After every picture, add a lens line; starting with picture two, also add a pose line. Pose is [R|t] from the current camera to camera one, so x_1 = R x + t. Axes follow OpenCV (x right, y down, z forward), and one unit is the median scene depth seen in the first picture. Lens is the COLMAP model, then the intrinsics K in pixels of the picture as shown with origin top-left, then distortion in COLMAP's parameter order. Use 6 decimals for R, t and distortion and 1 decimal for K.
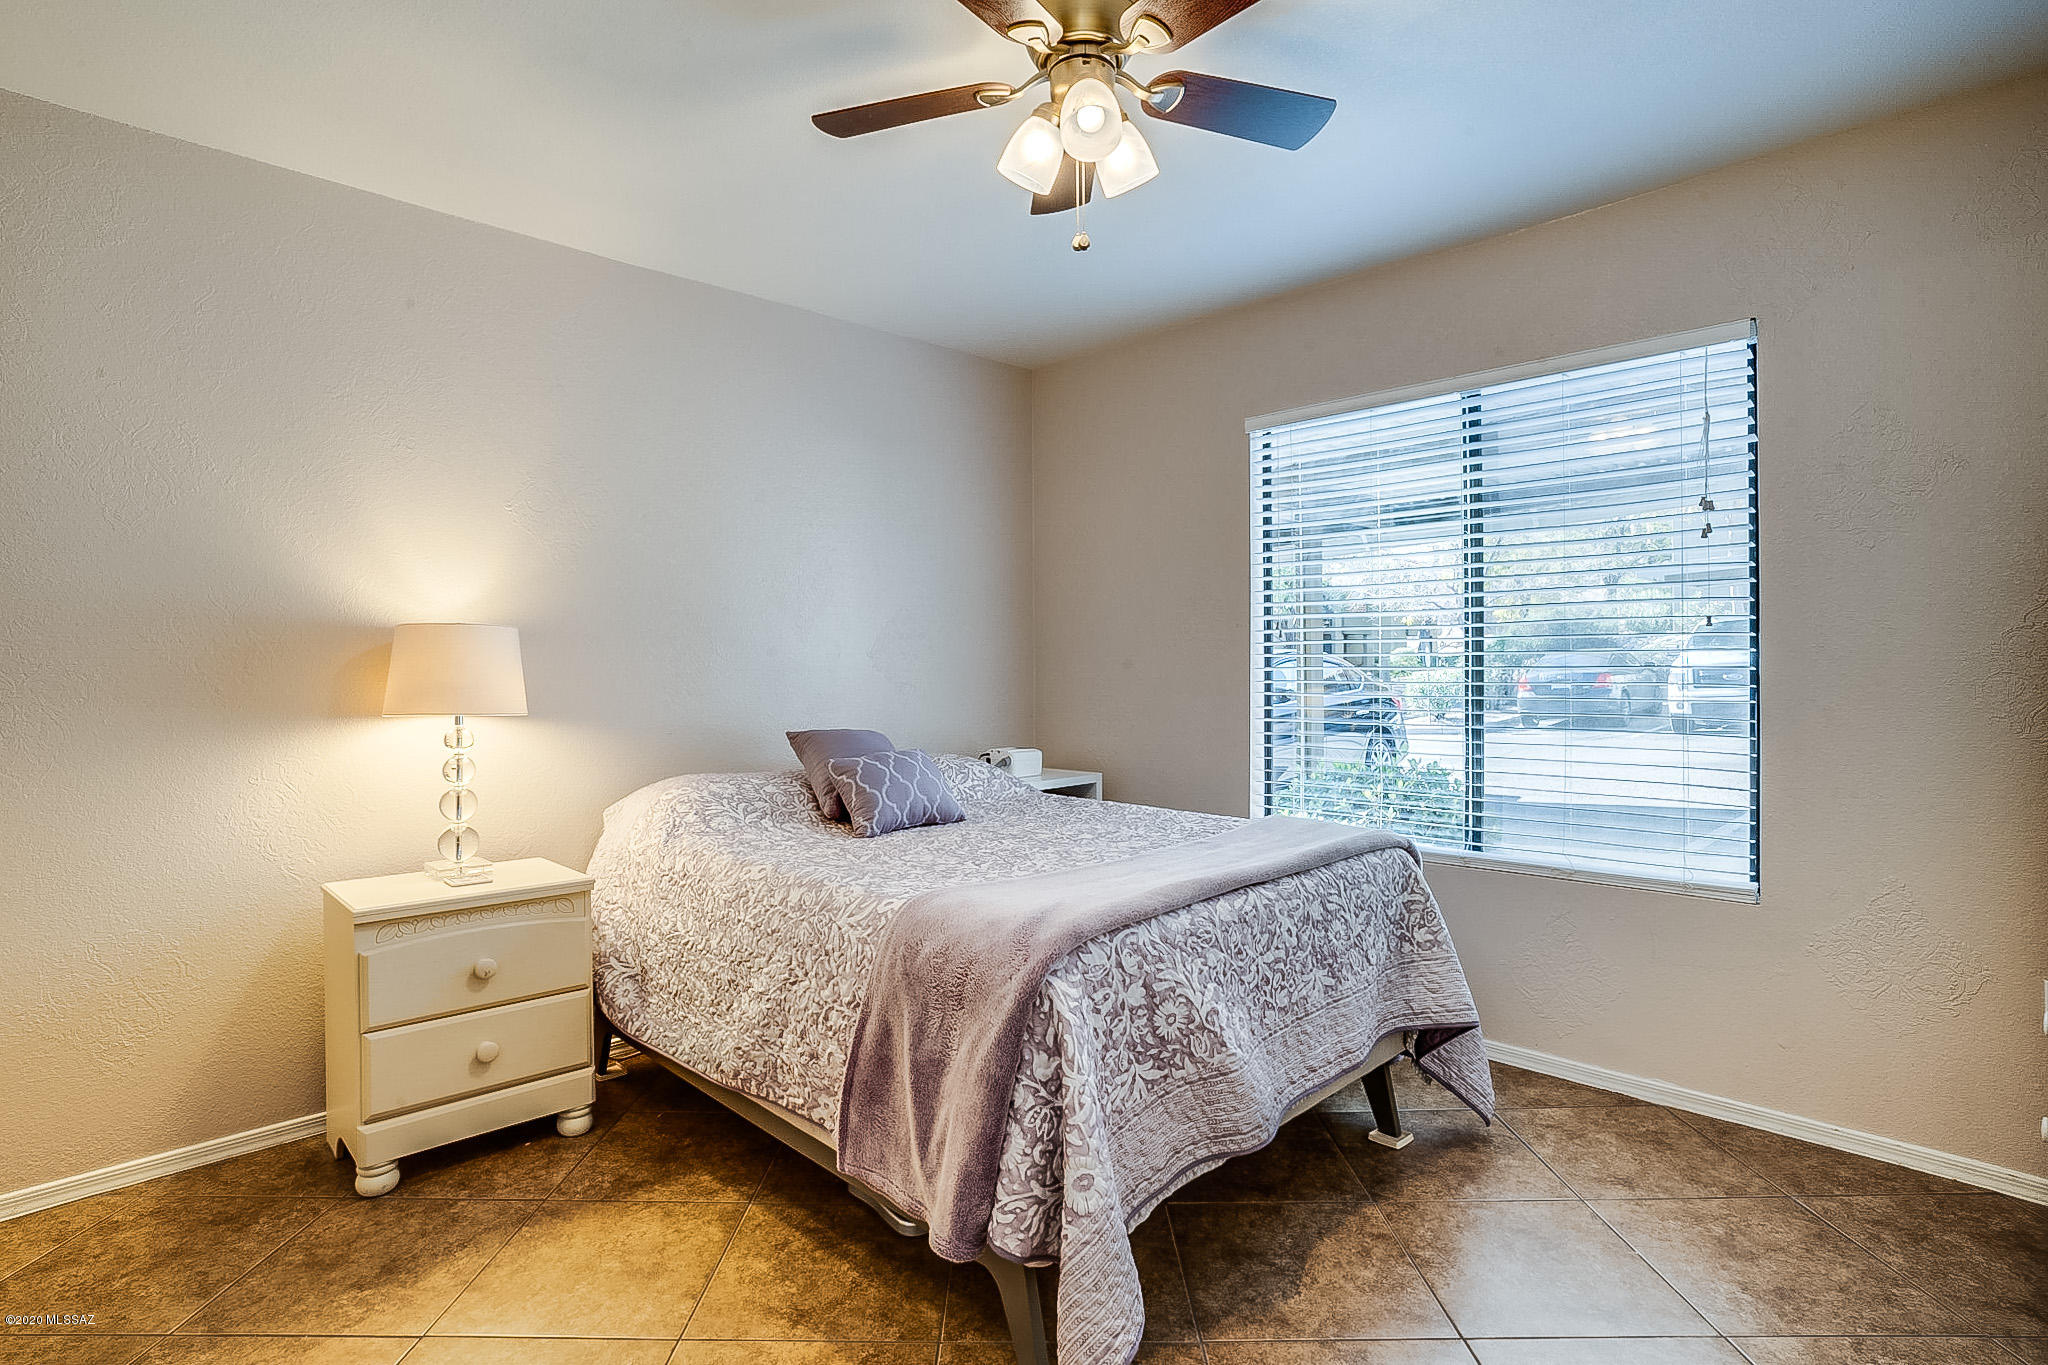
lens RADIAL K [[1021.1, 0, 1015.4], [0, 1021.1, 667.6], [0, 0, 1]] dist [-0.000697, 0.000047]
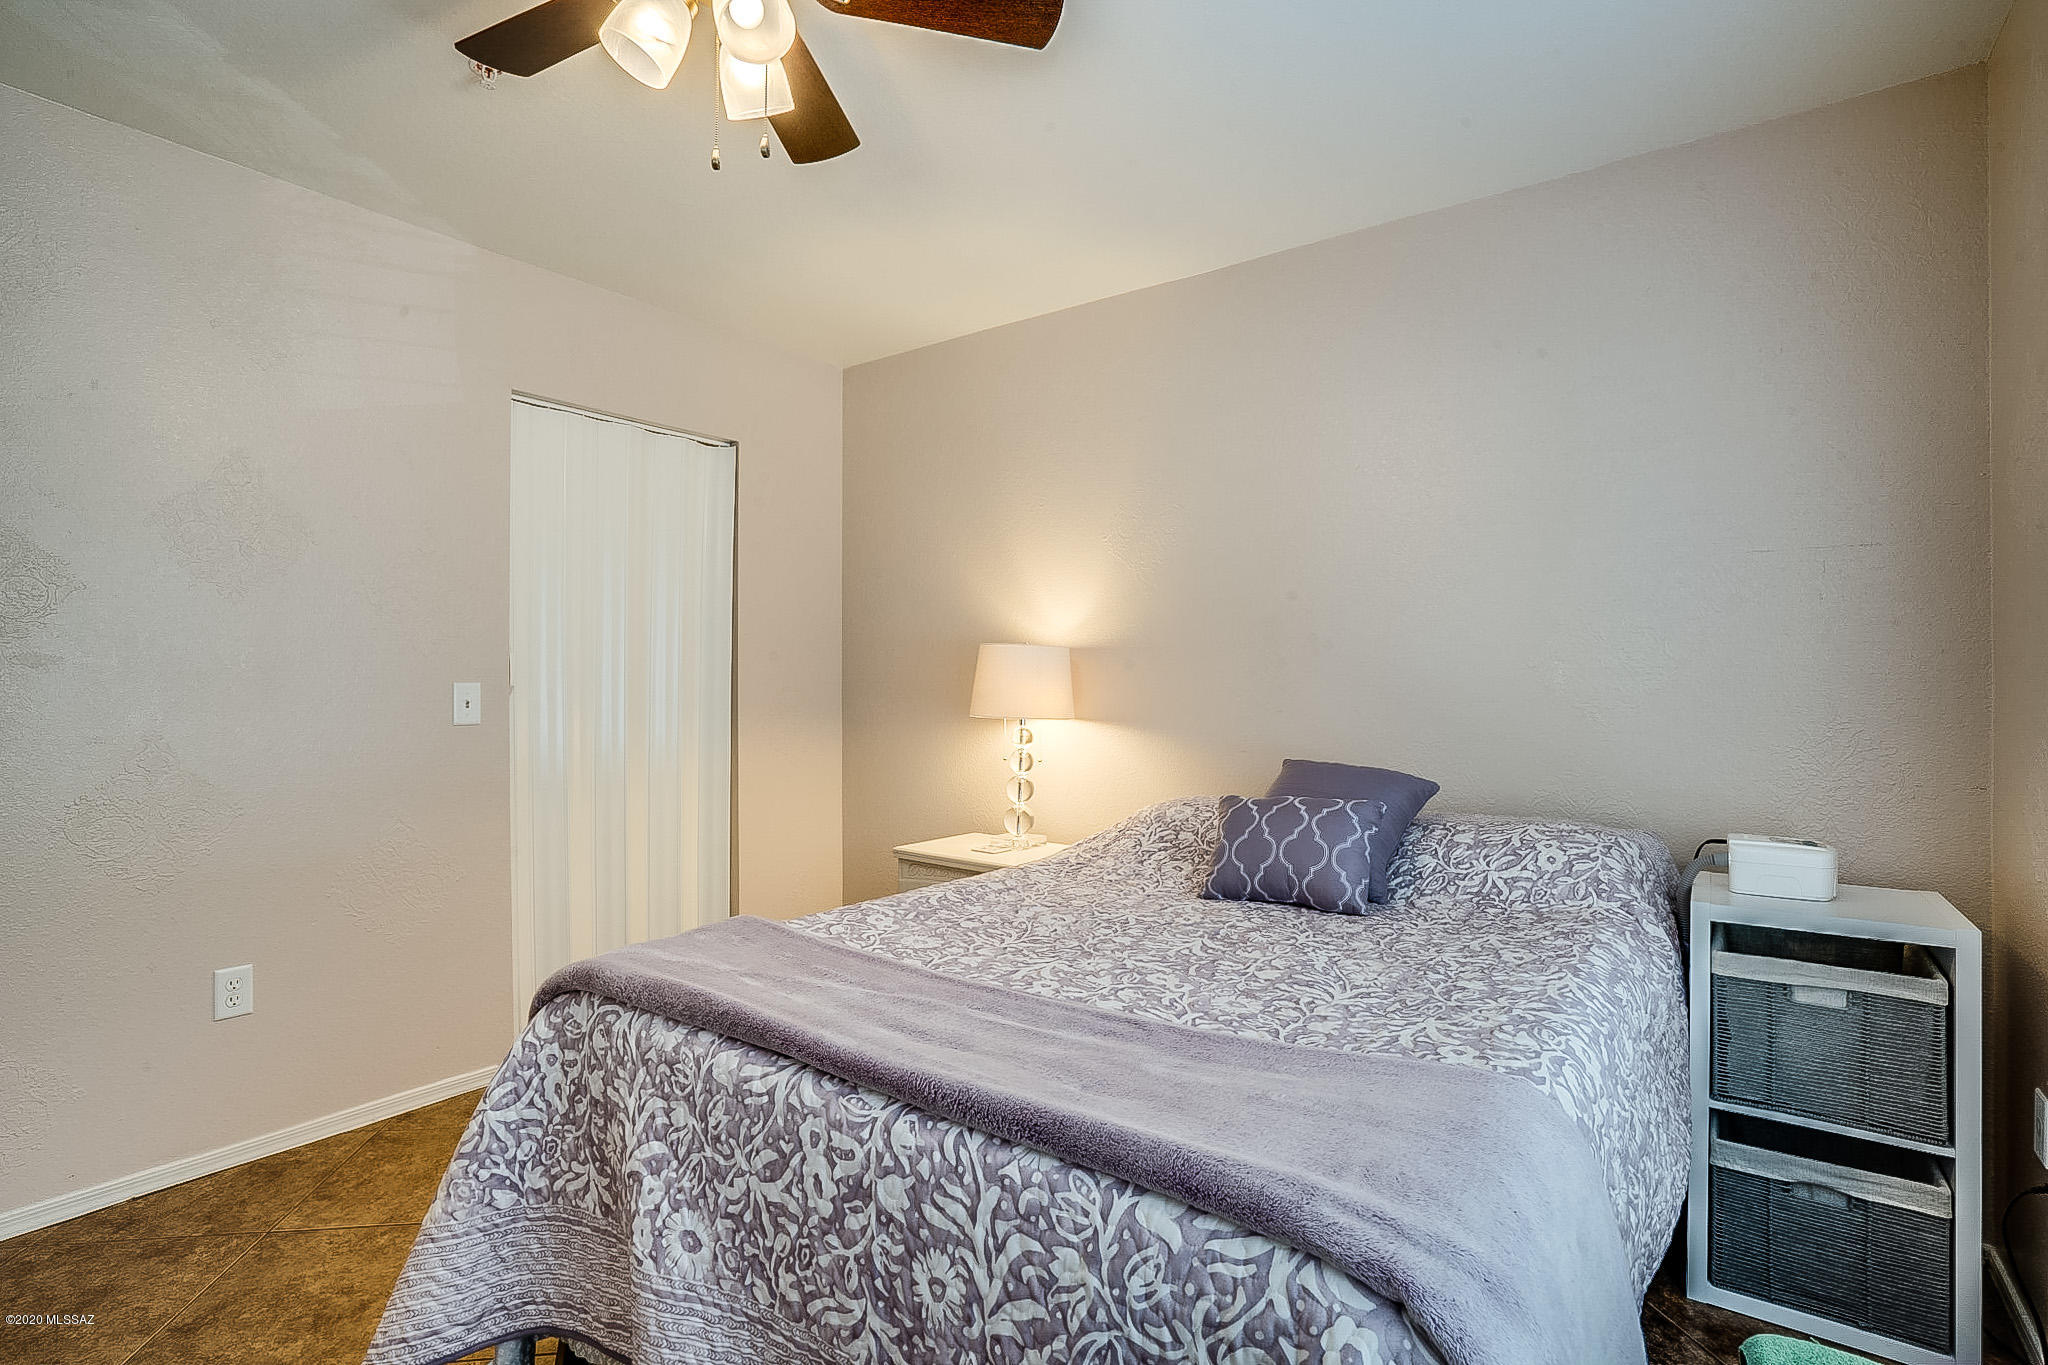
lens RADIAL K [[961.1, 0, 1014.3], [0, 961.1, 678.3], [0, 0, 1]] dist [-0.050643, 0.019355]
pose [[0.148517, 0.003714, -0.988903, 0.770872], [-0.004656, 0.999984, 0.003056, -0.004572], [0.988899, 0.004151, 0.148532, 1.031911]]
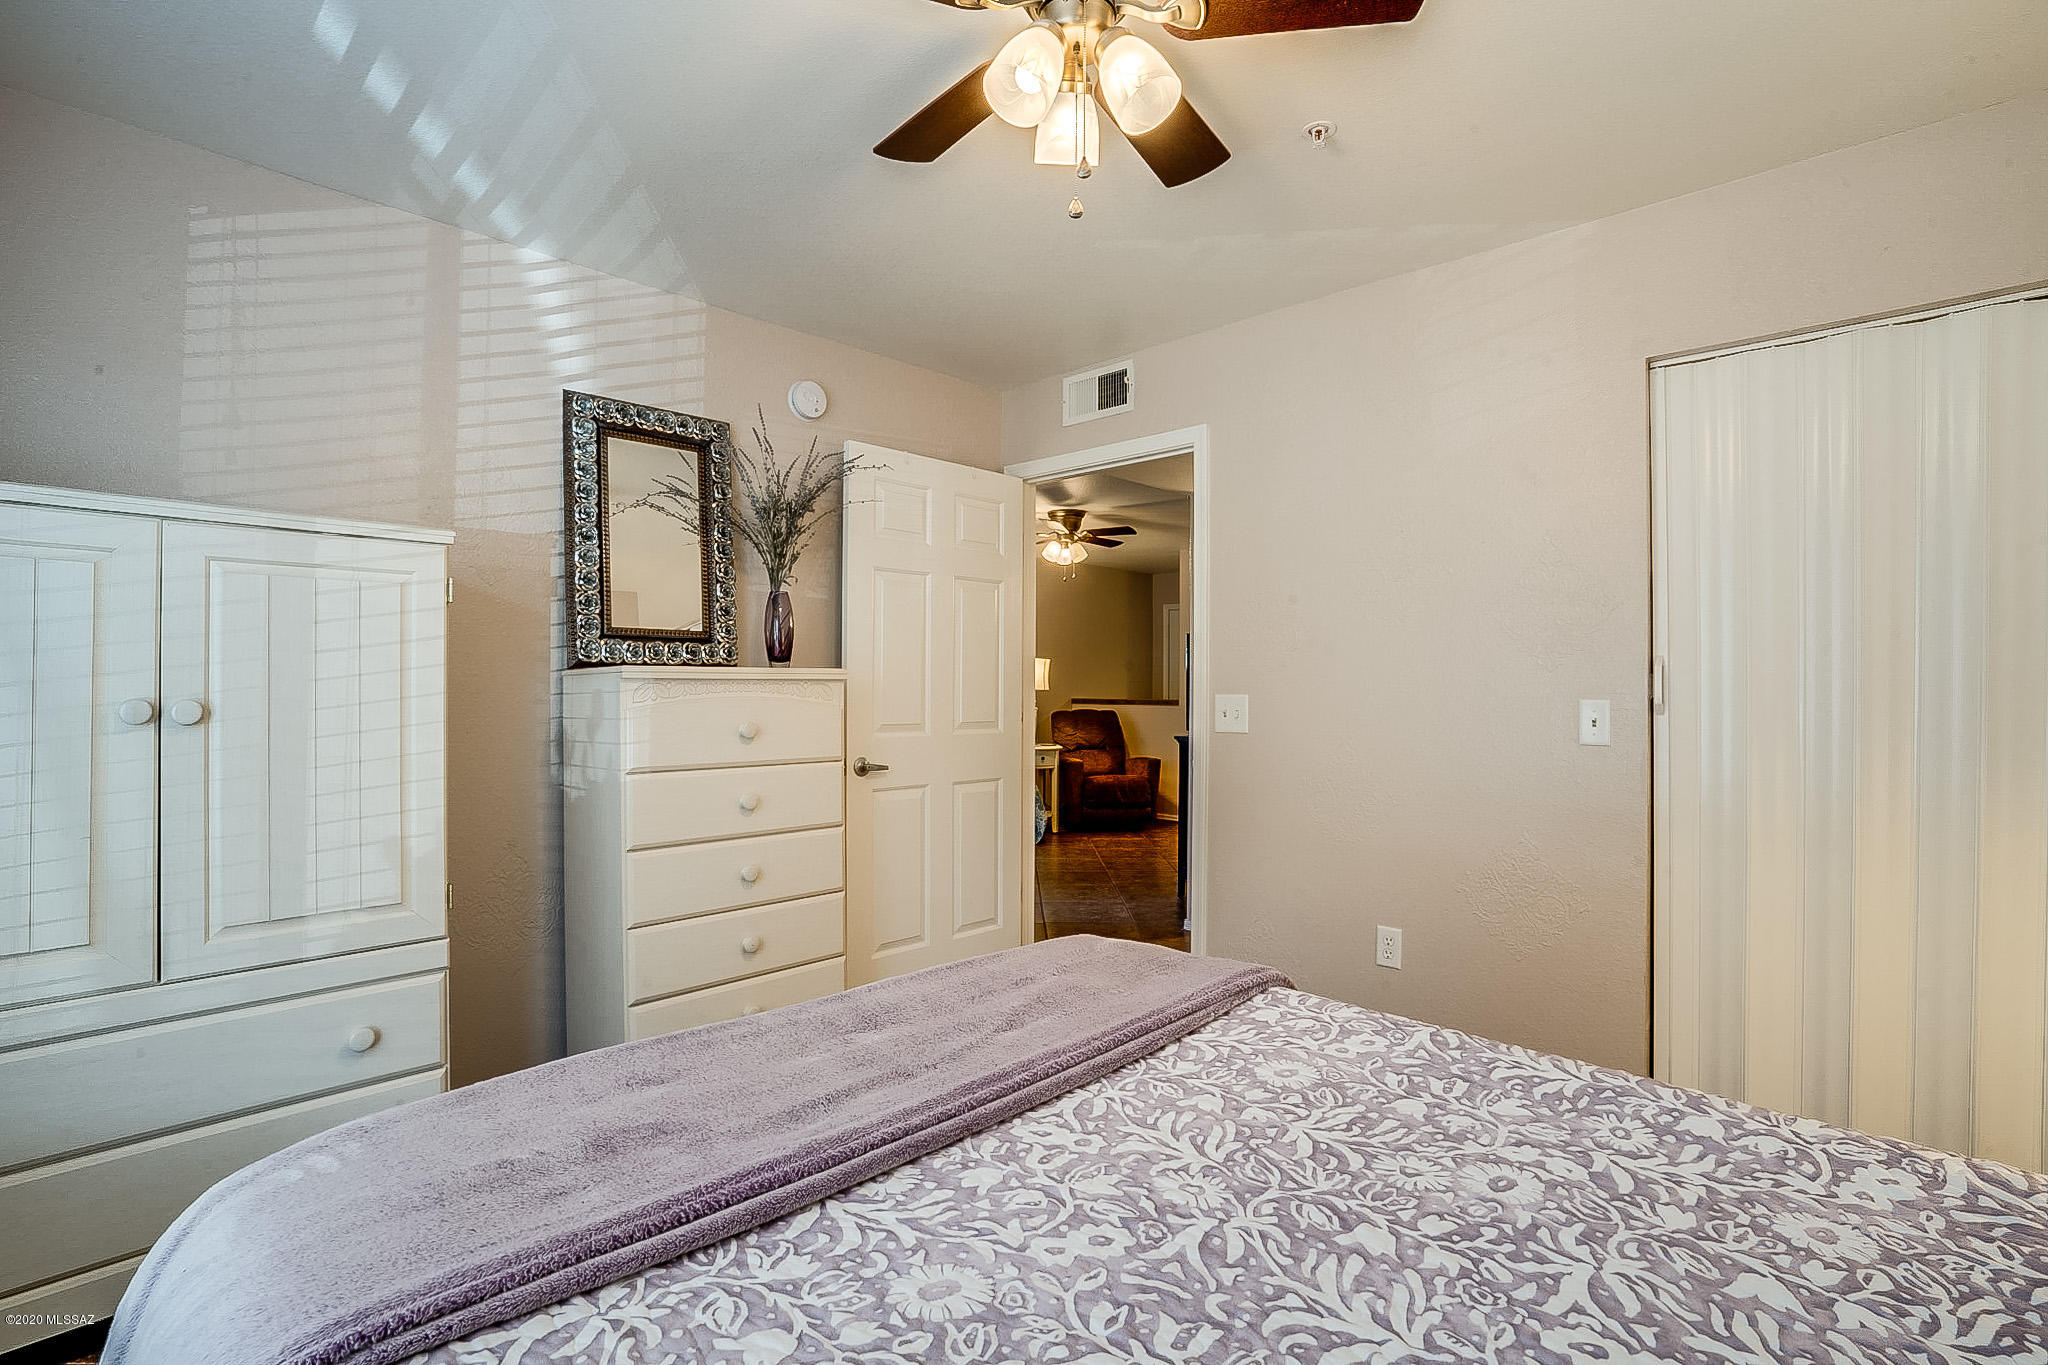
lens RADIAL K [[956.6, 0, 1039.2], [0, 956.6, 690.3], [0, 0, 1]] dist [-0.048961, 0.014864]
pose [[-0.999629, 0.001918, -0.027170, 0.111426], [0.001728, 0.999974, 0.006992, -0.011934], [0.027182, 0.006943, -0.999606, 1.646814]]
